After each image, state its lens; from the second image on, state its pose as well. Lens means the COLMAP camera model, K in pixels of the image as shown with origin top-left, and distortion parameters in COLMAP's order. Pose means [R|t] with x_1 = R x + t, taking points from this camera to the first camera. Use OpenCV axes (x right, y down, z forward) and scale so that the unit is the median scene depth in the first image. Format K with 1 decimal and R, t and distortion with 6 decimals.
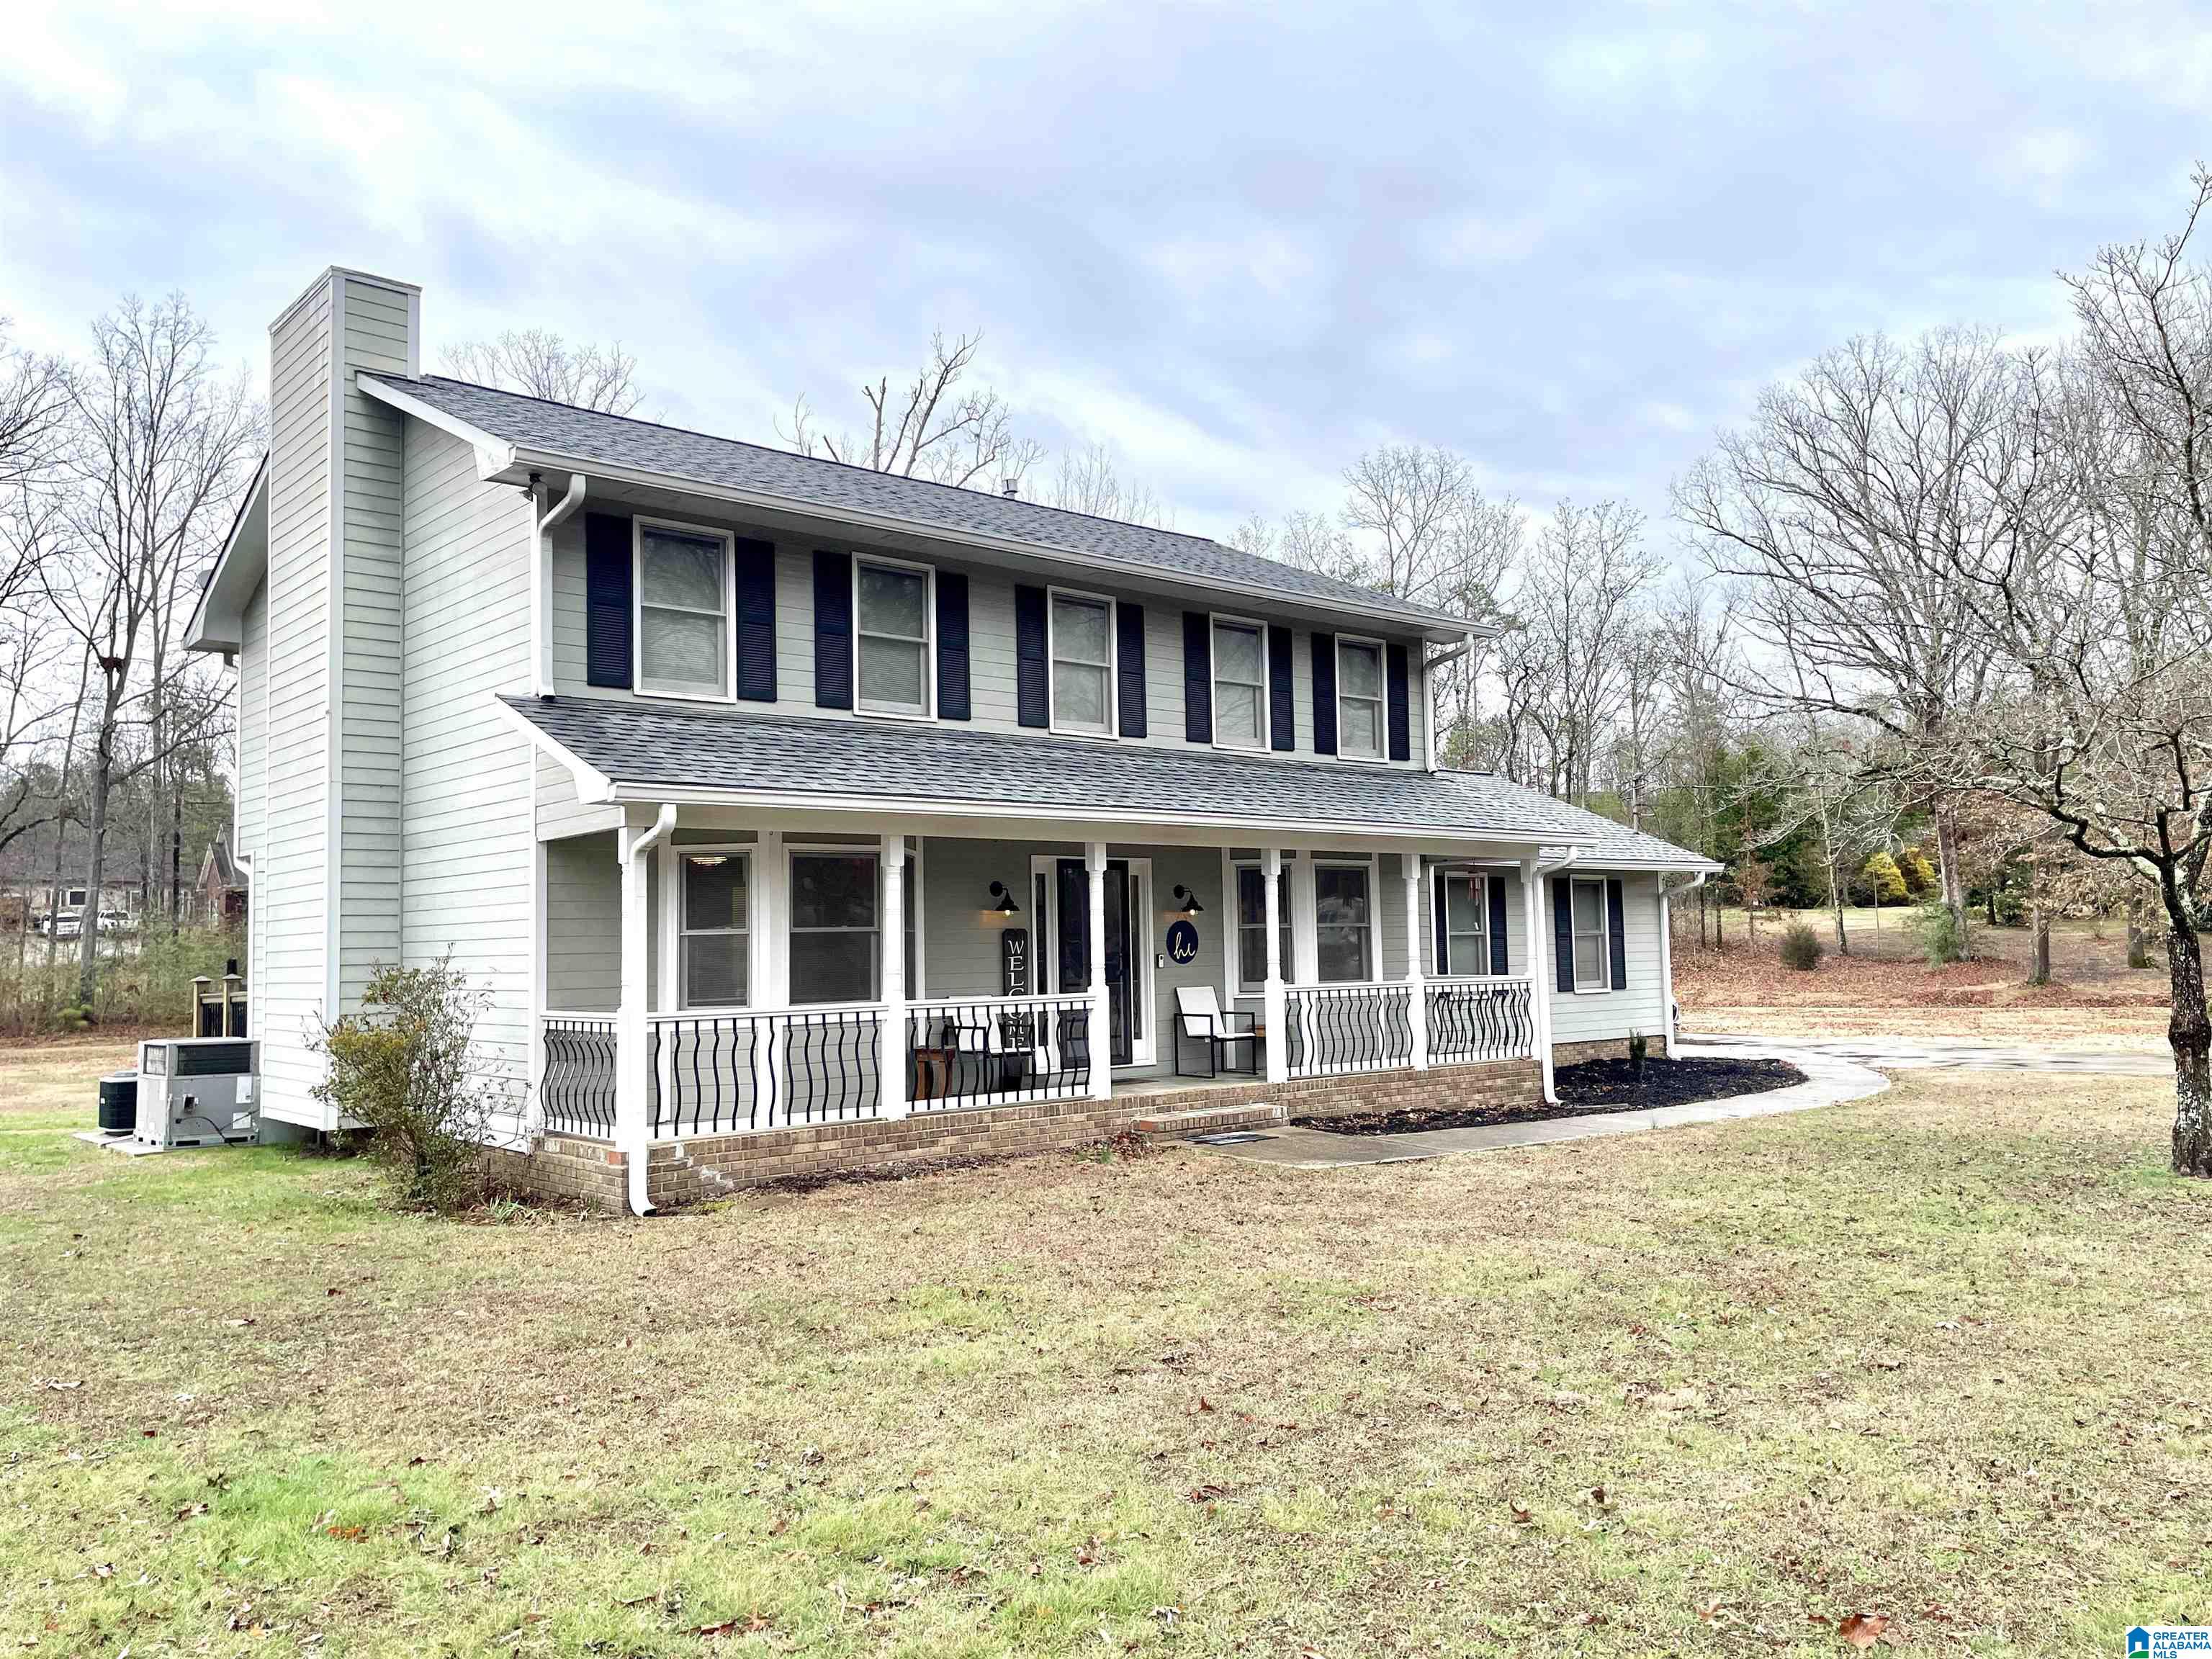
lens RADIAL K [[1662.8, 0, 1096.9], [0, 1662.8, 828.6], [0, 0, 1]] dist [0.070220, -0.003716]
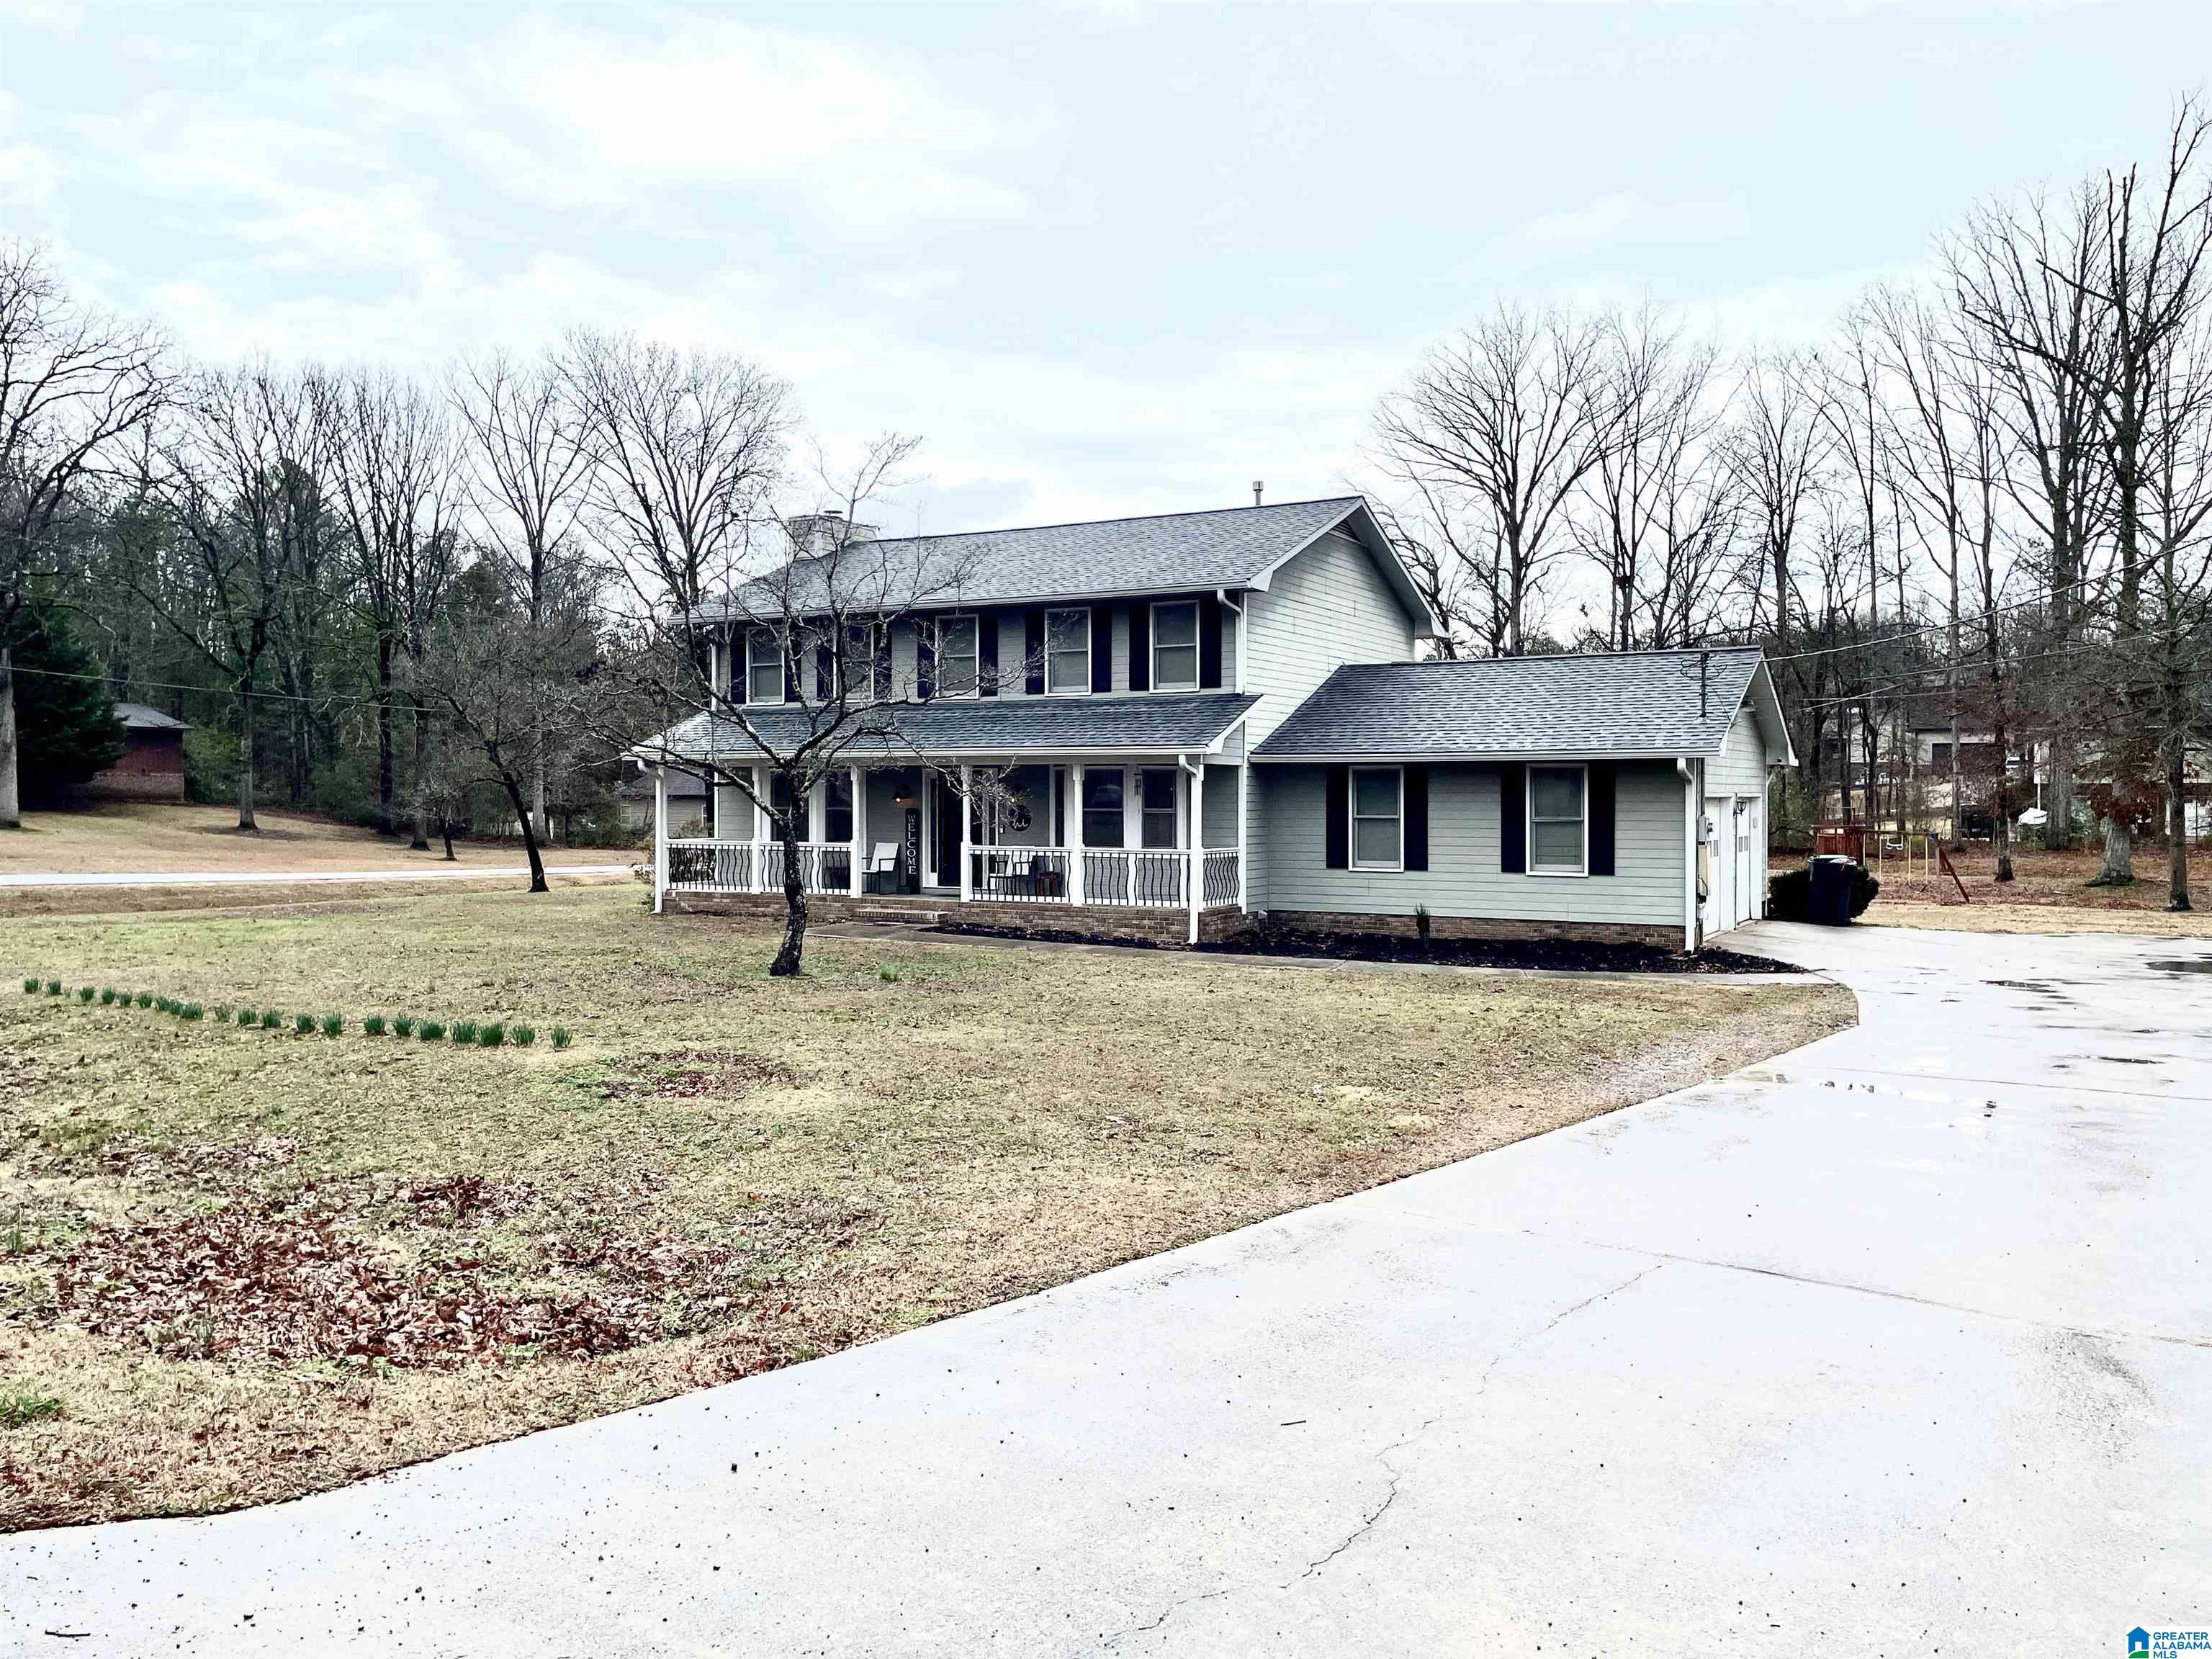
lens RADIAL K [[1662.8, 0, 1096.7], [0, 1662.8, 829.1], [0, 0, 1]] dist [0.070220, -0.003716]
pose [[0.329082, 0.038531, -0.943515, 1.542929], [0.061968, 0.996132, 0.062293, -0.017610], [0.942266, -0.078967, 0.325421, 0.505213]]
